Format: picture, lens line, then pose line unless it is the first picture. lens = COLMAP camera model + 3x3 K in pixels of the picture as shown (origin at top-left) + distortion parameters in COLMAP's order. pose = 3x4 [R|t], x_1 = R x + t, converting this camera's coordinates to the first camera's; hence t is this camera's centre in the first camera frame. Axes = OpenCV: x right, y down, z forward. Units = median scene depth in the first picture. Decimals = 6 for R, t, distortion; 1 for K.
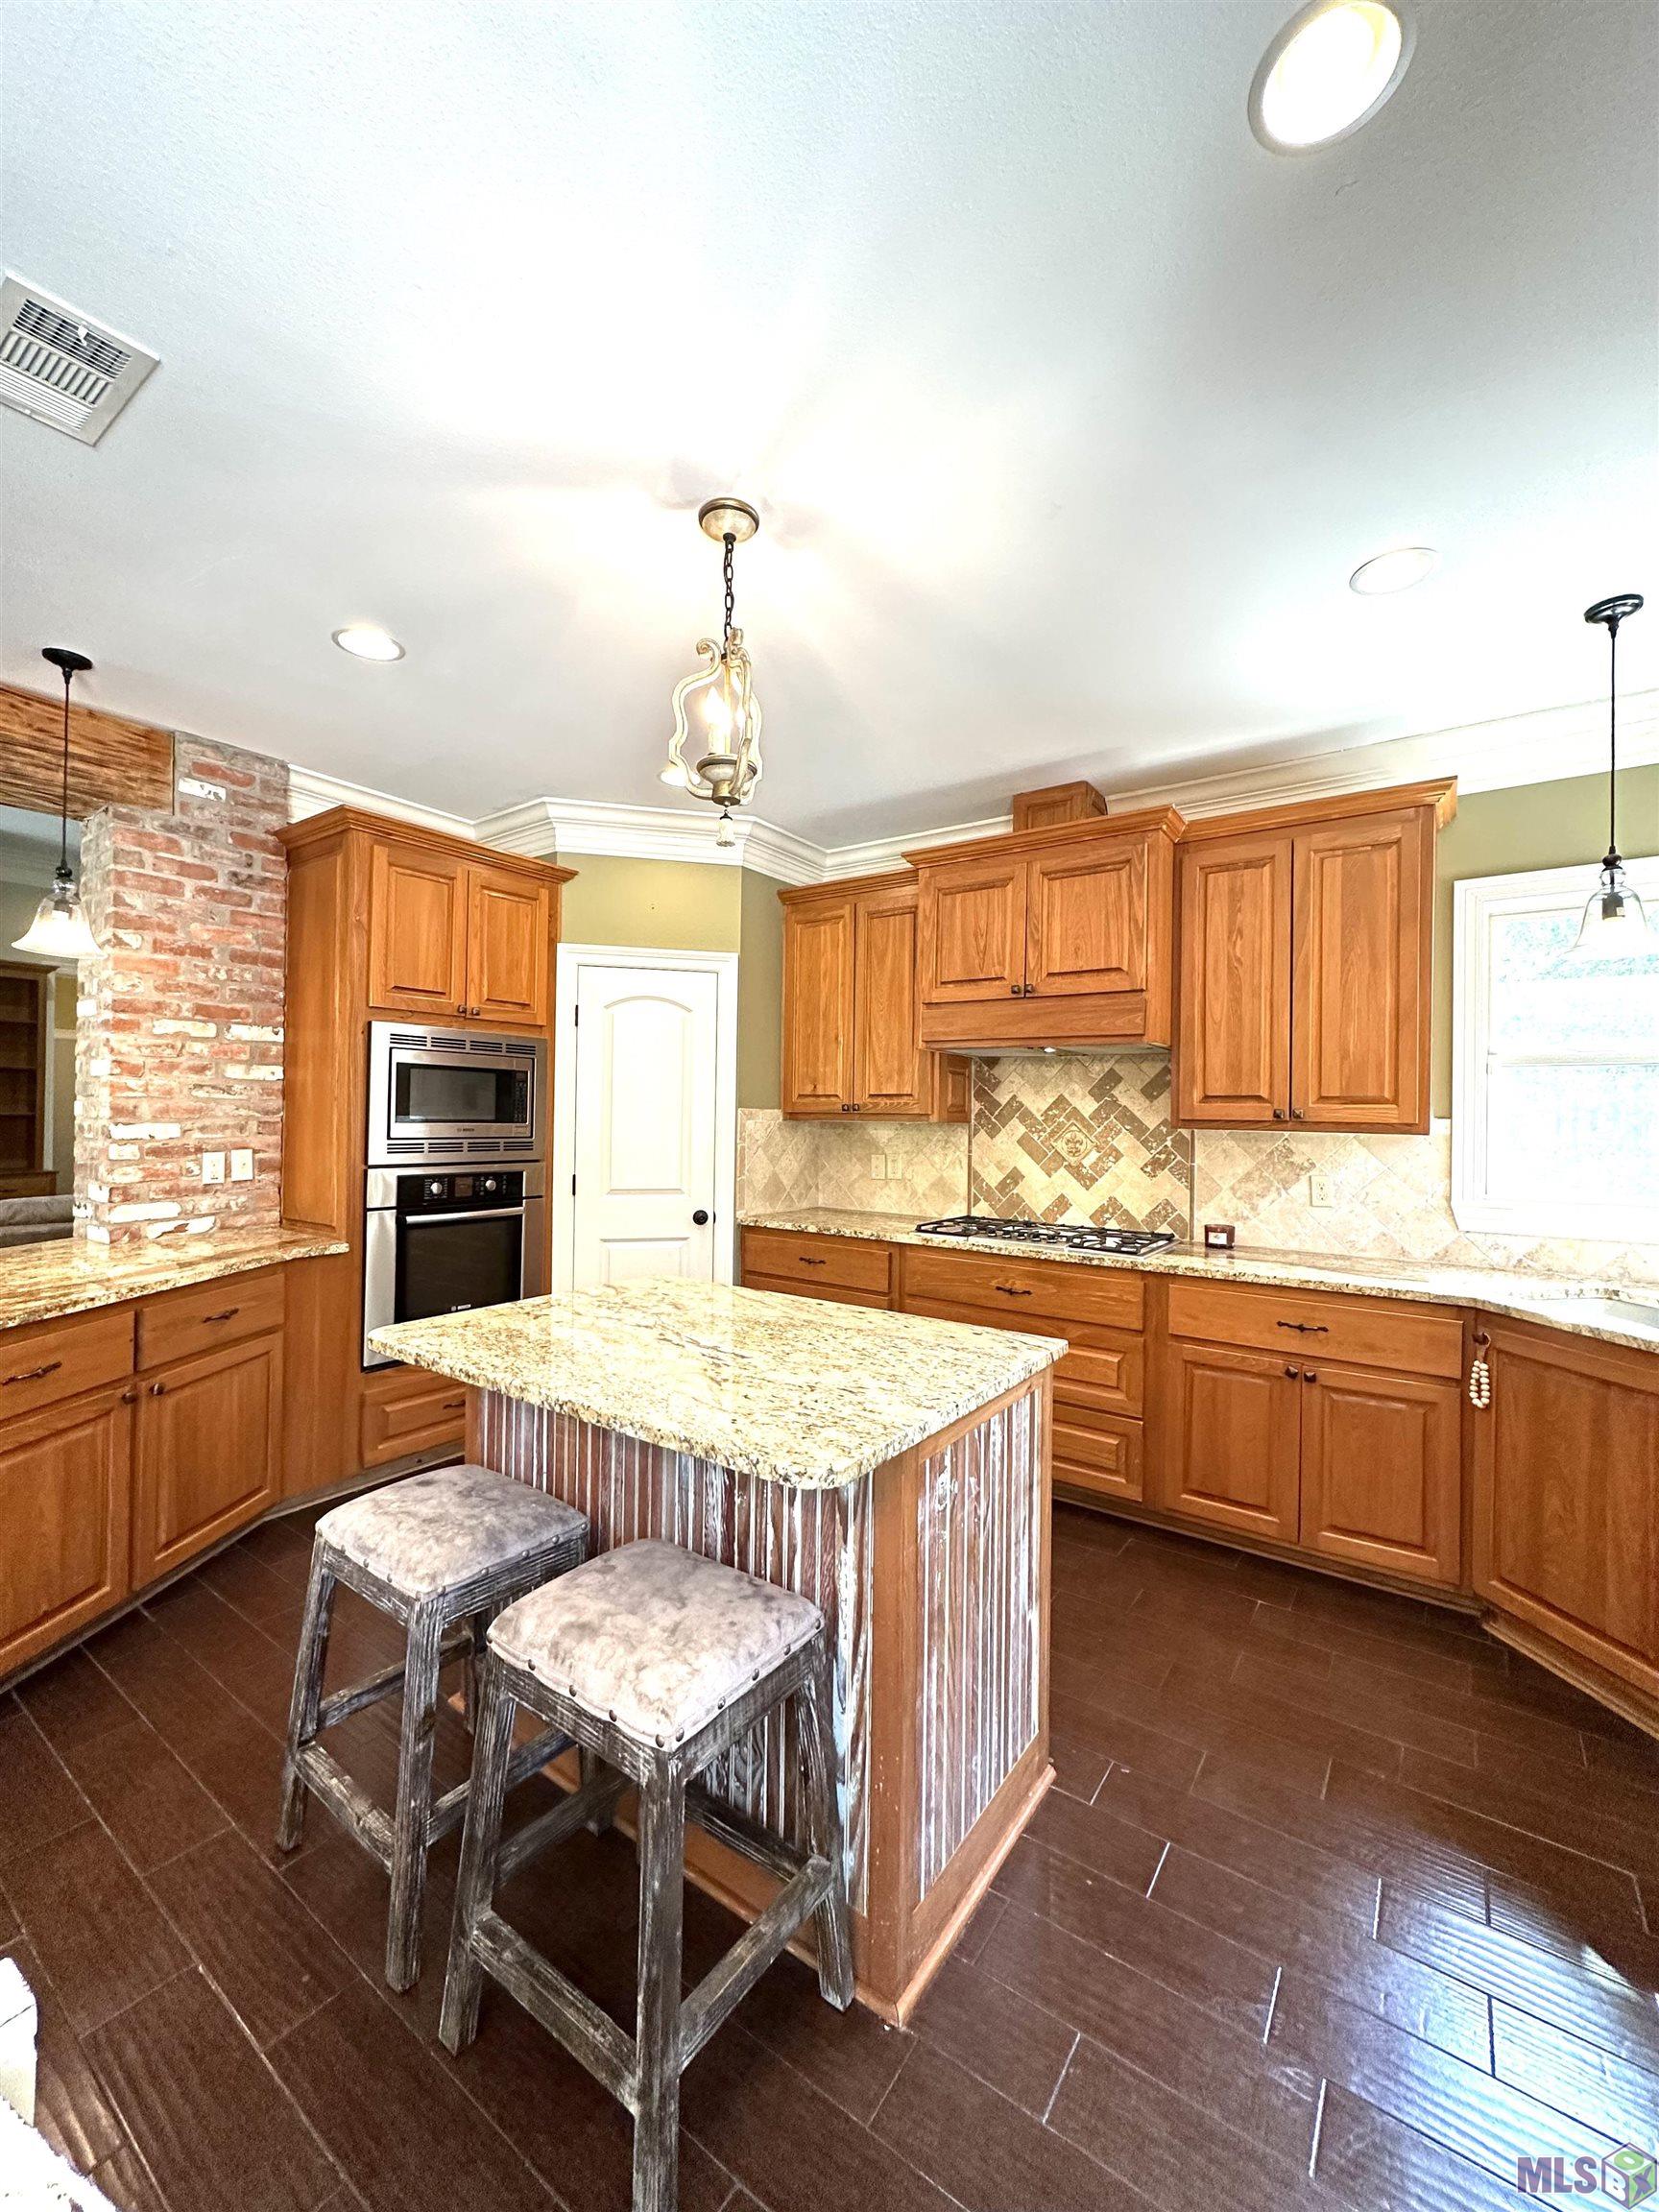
lens RADIAL K [[882.7, 0, 827.6], [0, 882.7, 1108.4], [0, 0, 1]] dist [0.000064, -0.000185]
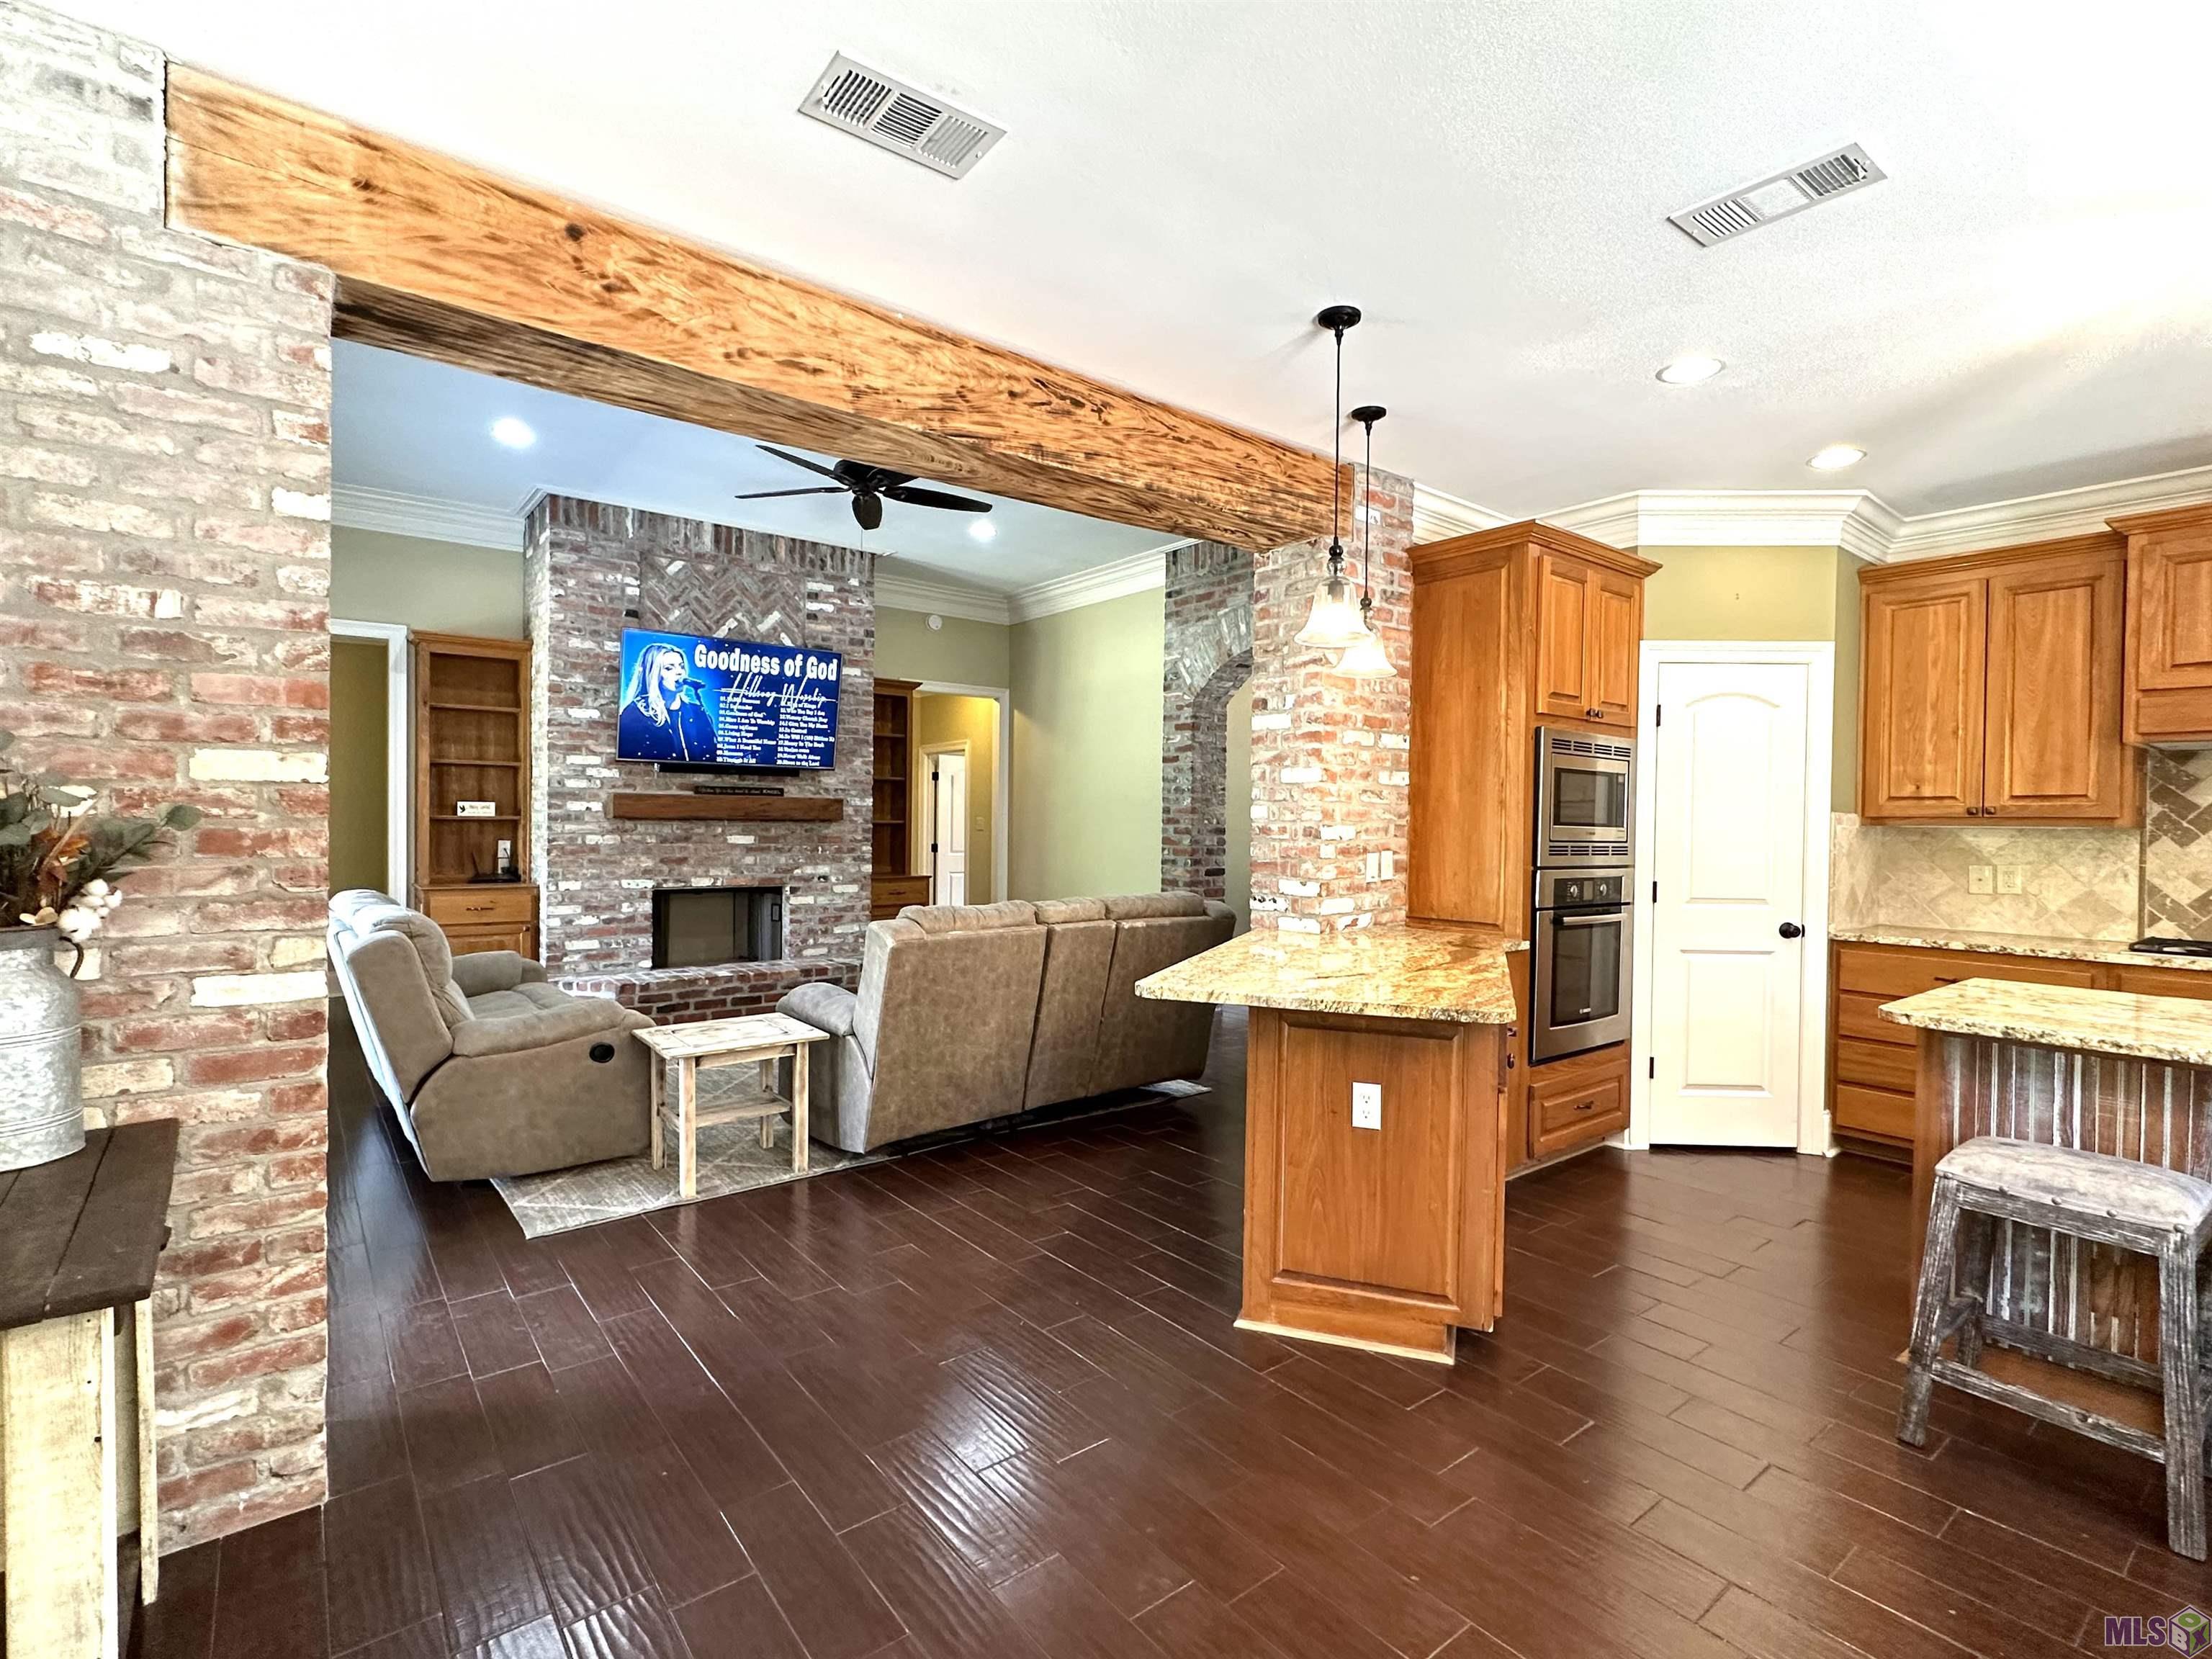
lens RADIAL K [[1050.8, 0, 1109.1], [0, 1050.8, 833.0], [0, 0, 1]] dist [0.003566, -0.001279]
pose [[0.960838, 0.002246, -0.277101, -0.620959], [0.000978, 0.999933, 0.011496, 0.009908], [0.277109, -0.011317, 0.960772, -0.303148]]
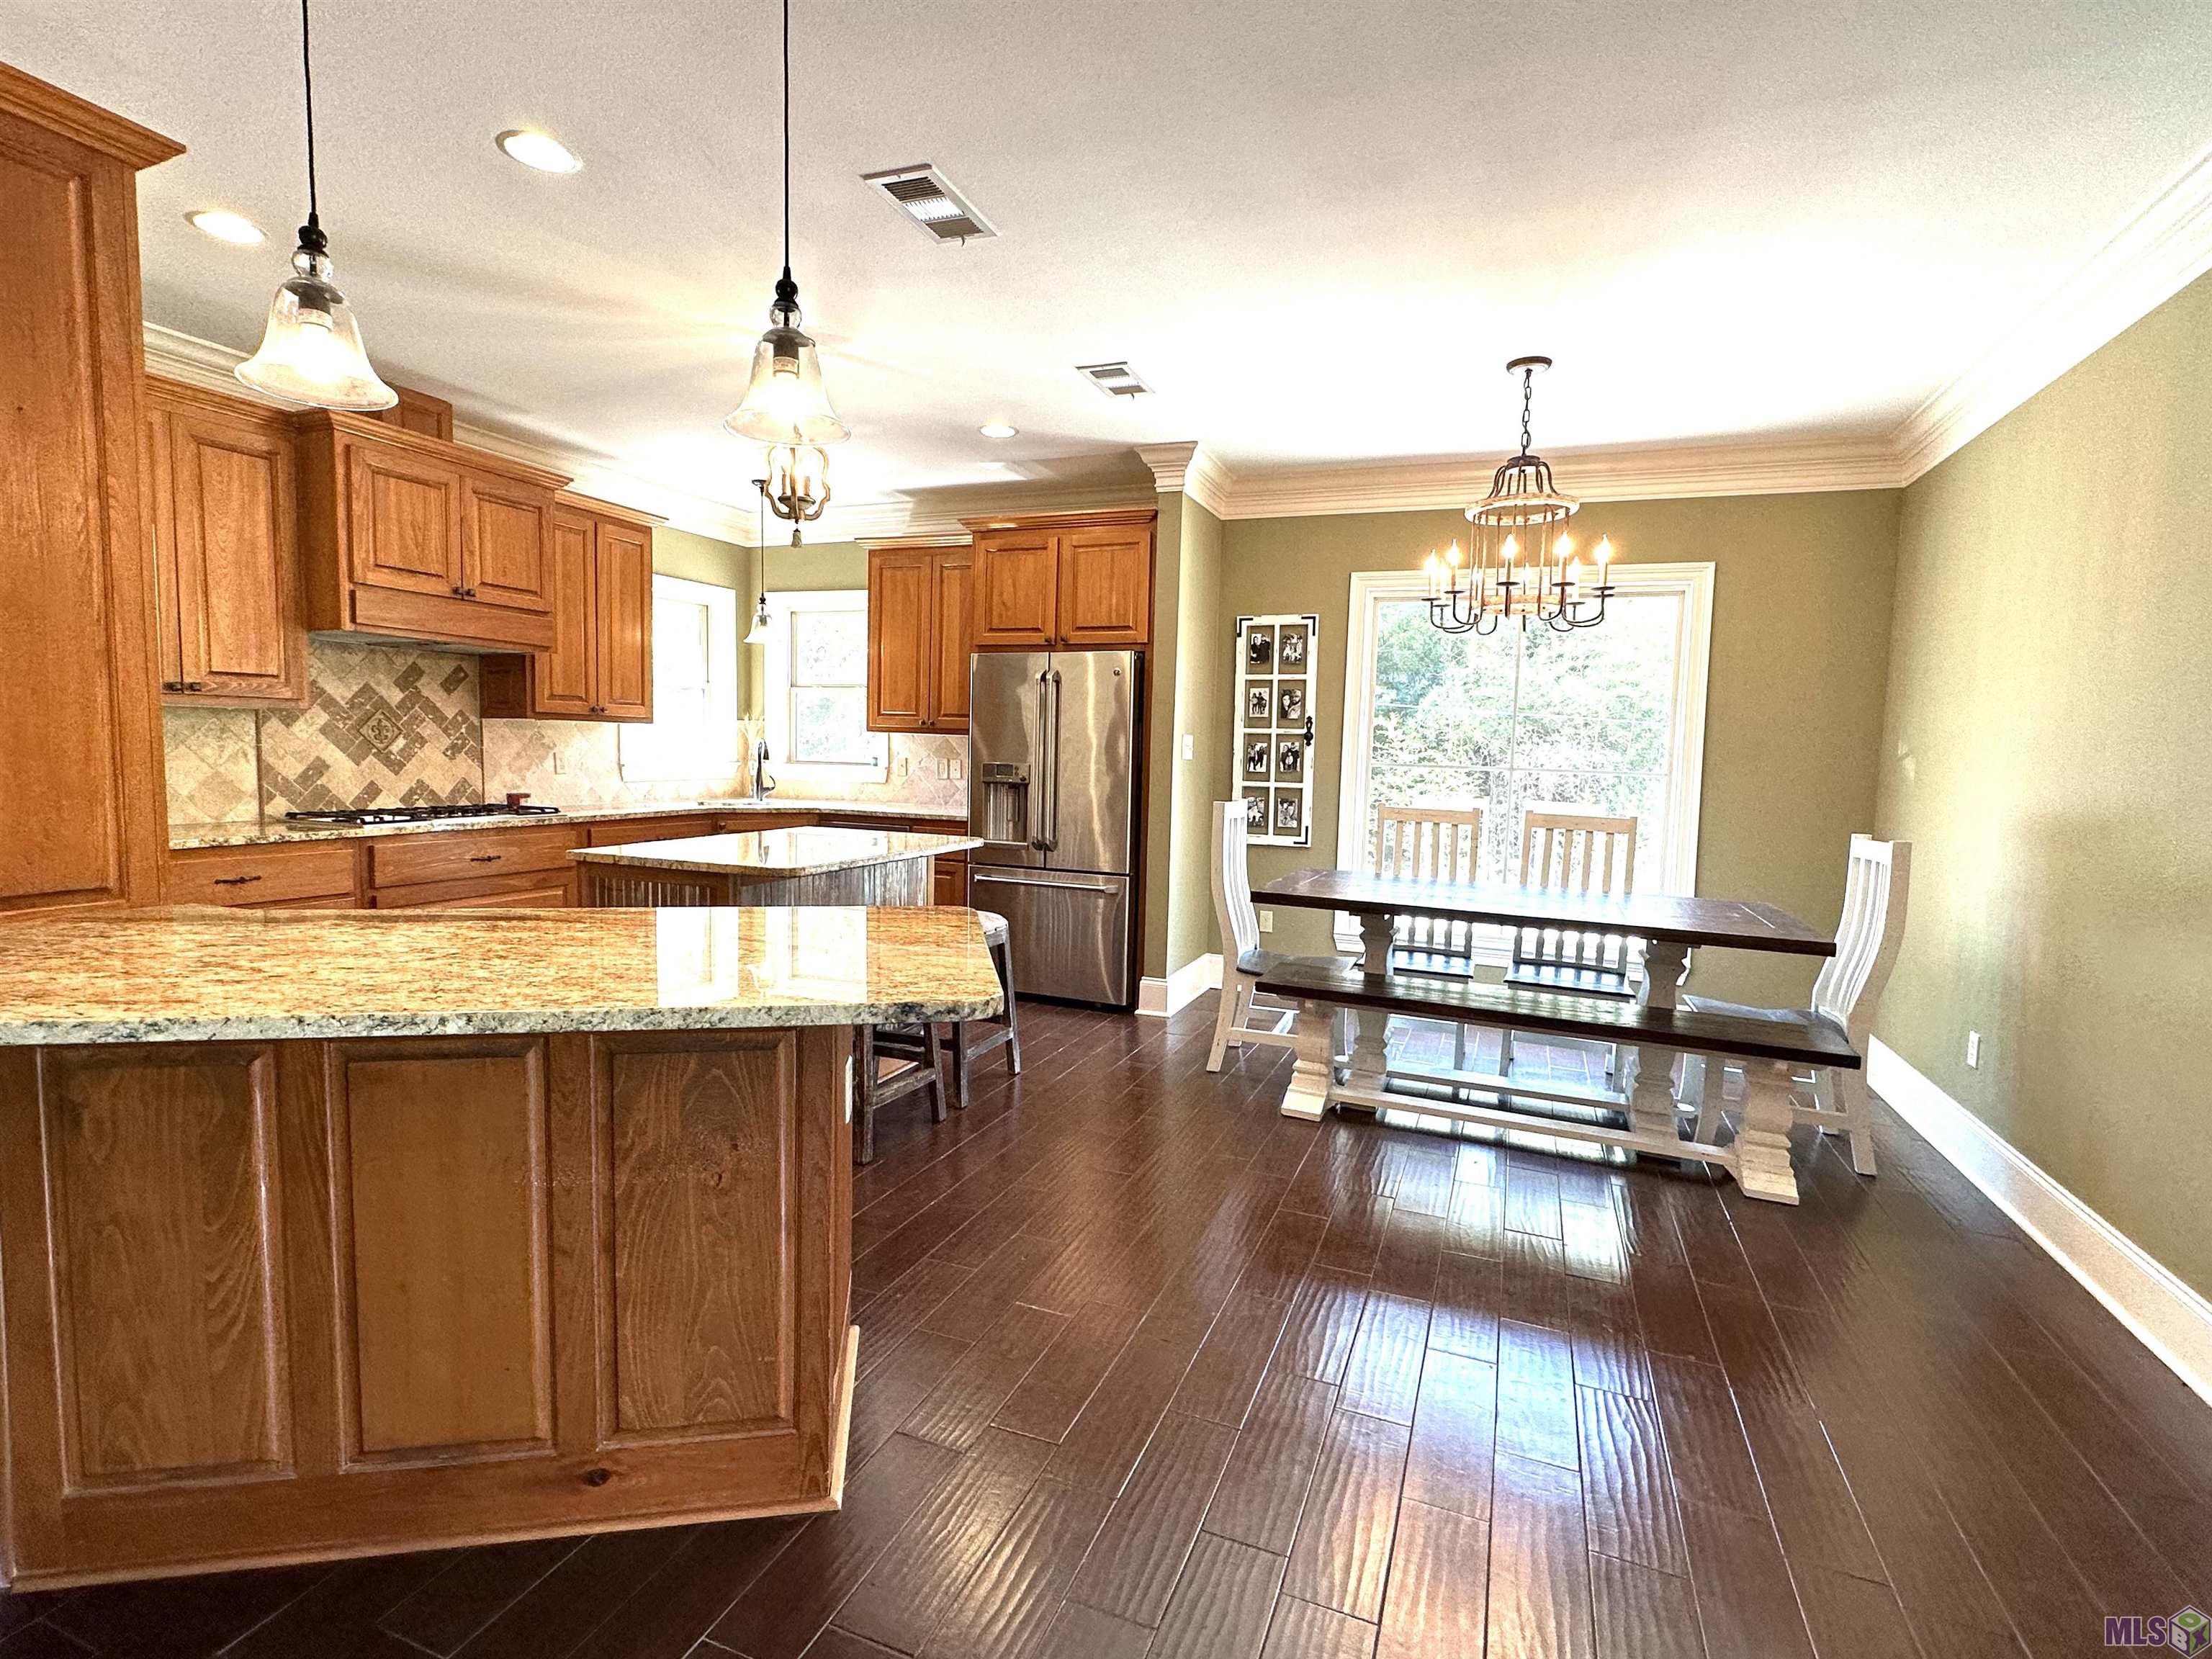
lens RADIAL K [[1050.8, 0, 1101.2], [0, 1050.8, 834.4], [0, 0, 1]] dist [0.003566, -0.001279]
pose [[-0.229197, -0.100014, 0.968228, -1.265957], [-0.030292, 0.994958, 0.095605, 0.018356], [-0.972909, -0.007417, -0.231071, 0.516145]]
